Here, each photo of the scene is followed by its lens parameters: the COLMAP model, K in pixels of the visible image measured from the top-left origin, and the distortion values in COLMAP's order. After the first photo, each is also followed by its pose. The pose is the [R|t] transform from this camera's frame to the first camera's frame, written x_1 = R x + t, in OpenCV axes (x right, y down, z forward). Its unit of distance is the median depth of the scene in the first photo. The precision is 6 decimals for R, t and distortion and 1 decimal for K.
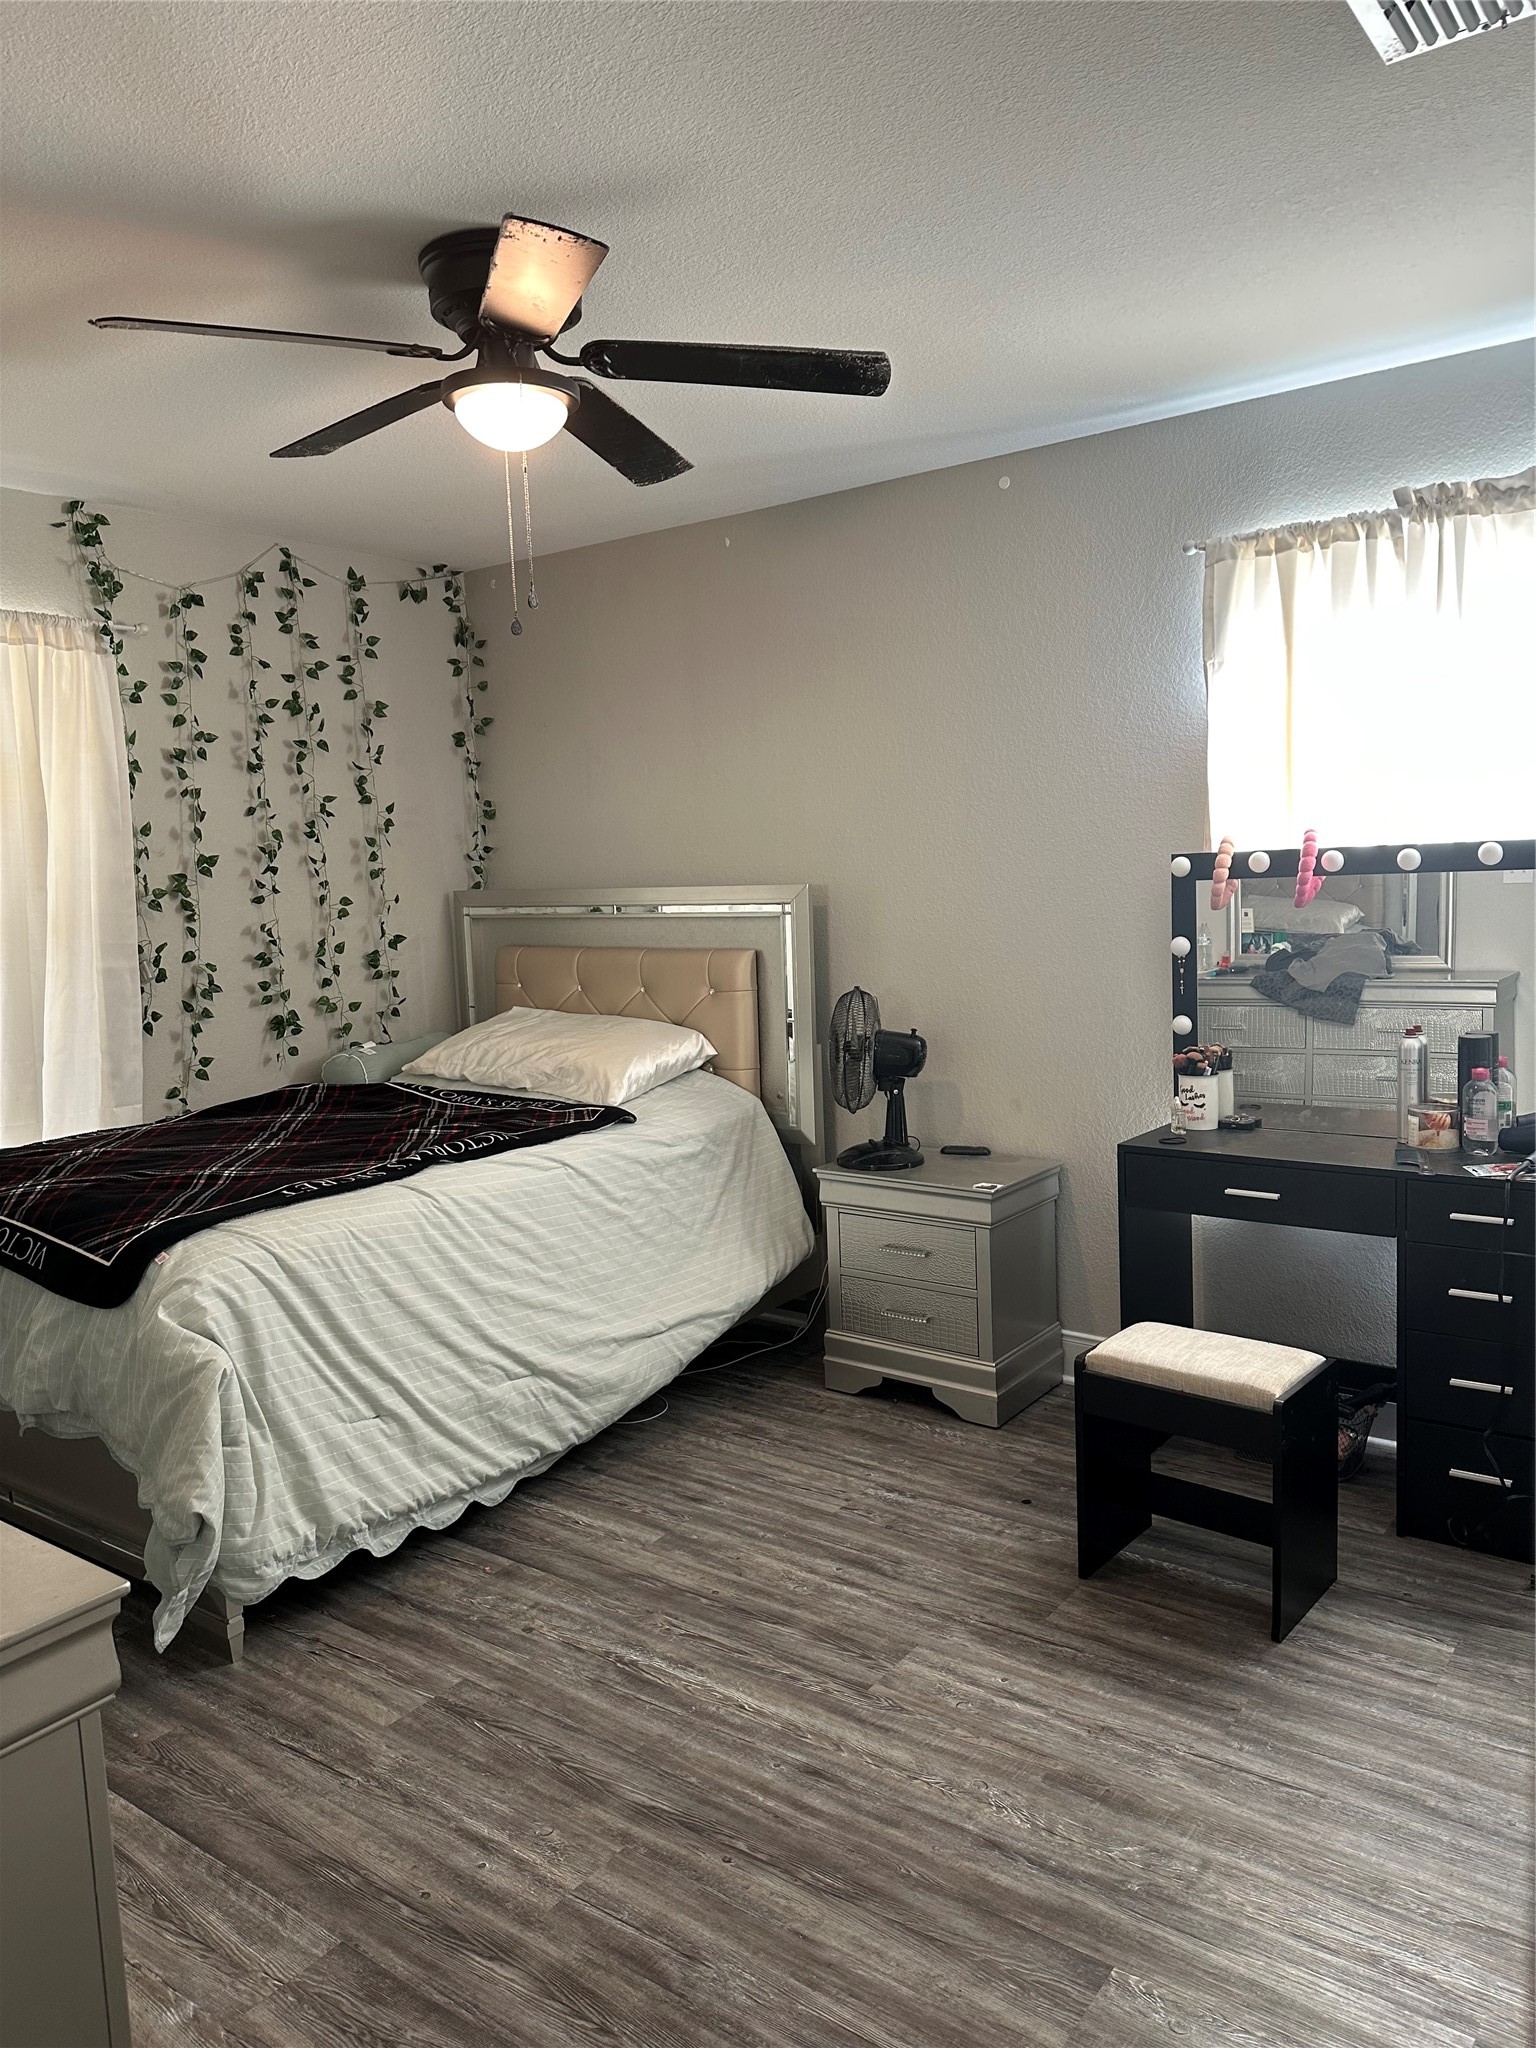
lens RADIAL K [[1447.7, 0, 766.8], [0, 1447.7, 1023.1], [0, 0, 1]] dist [0.047148, -0.010608]
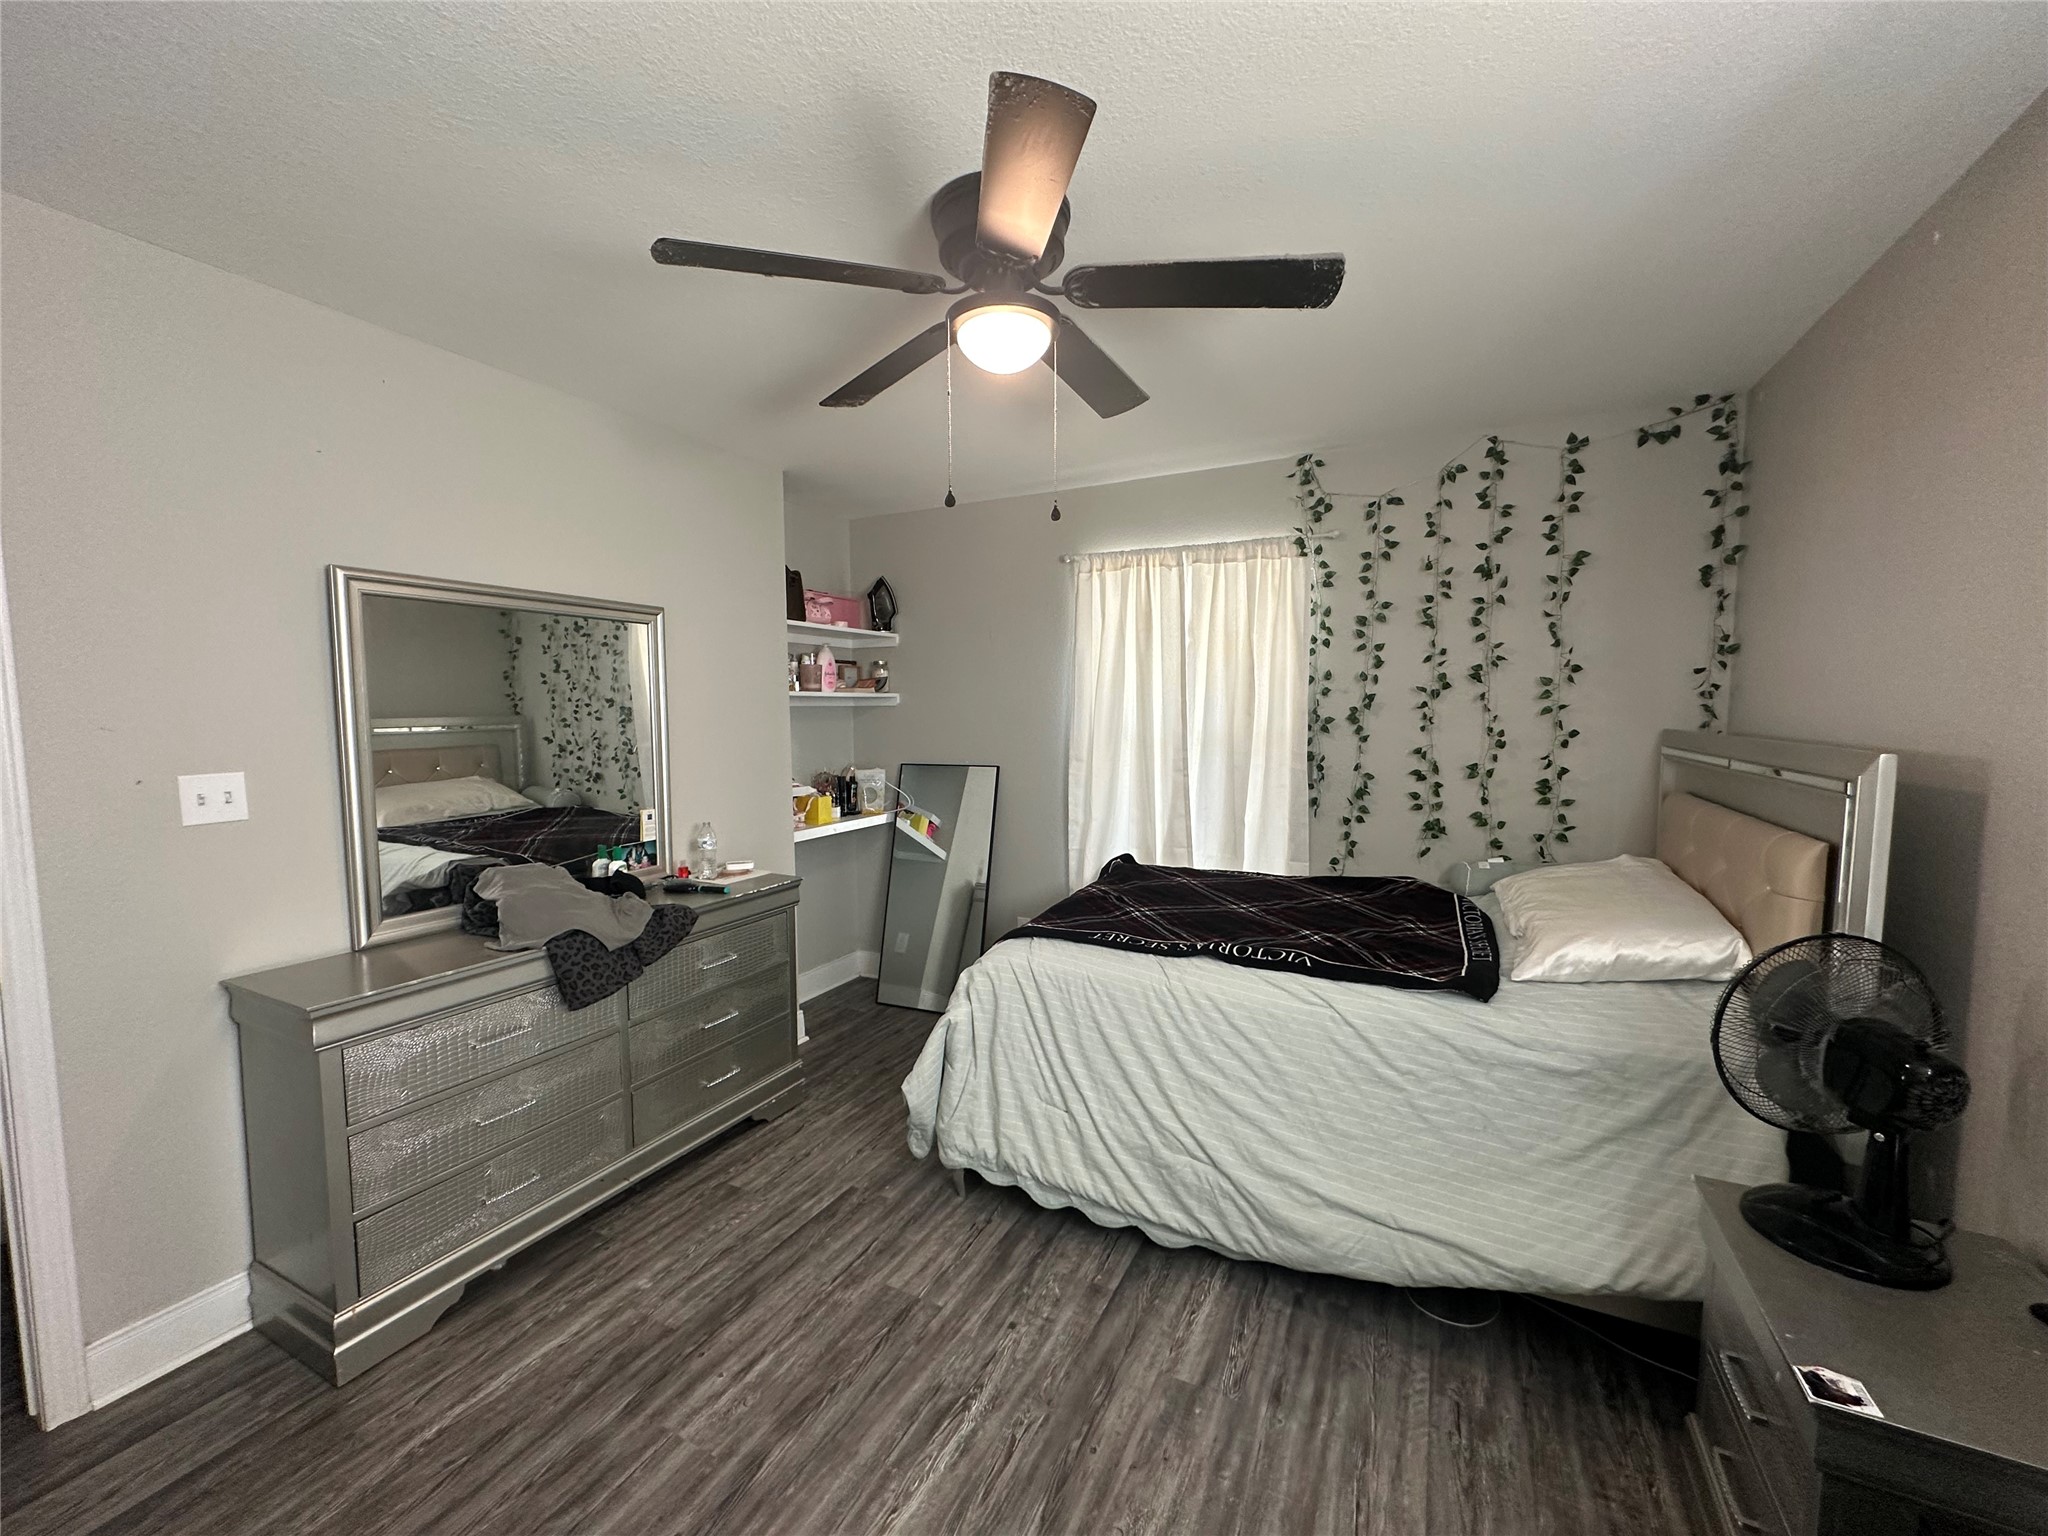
lens RADIAL K [[825.2, 0, 1021.9], [0, 825.2, 772.4], [0, 0, 1]] dist [0.009867, 0.000320]
pose [[0.158970, 0.120228, -0.979936, 0.357665], [-0.107466, 0.988767, 0.103878, -0.098119], [0.981417, 0.088796, 0.170105, 0.627517]]
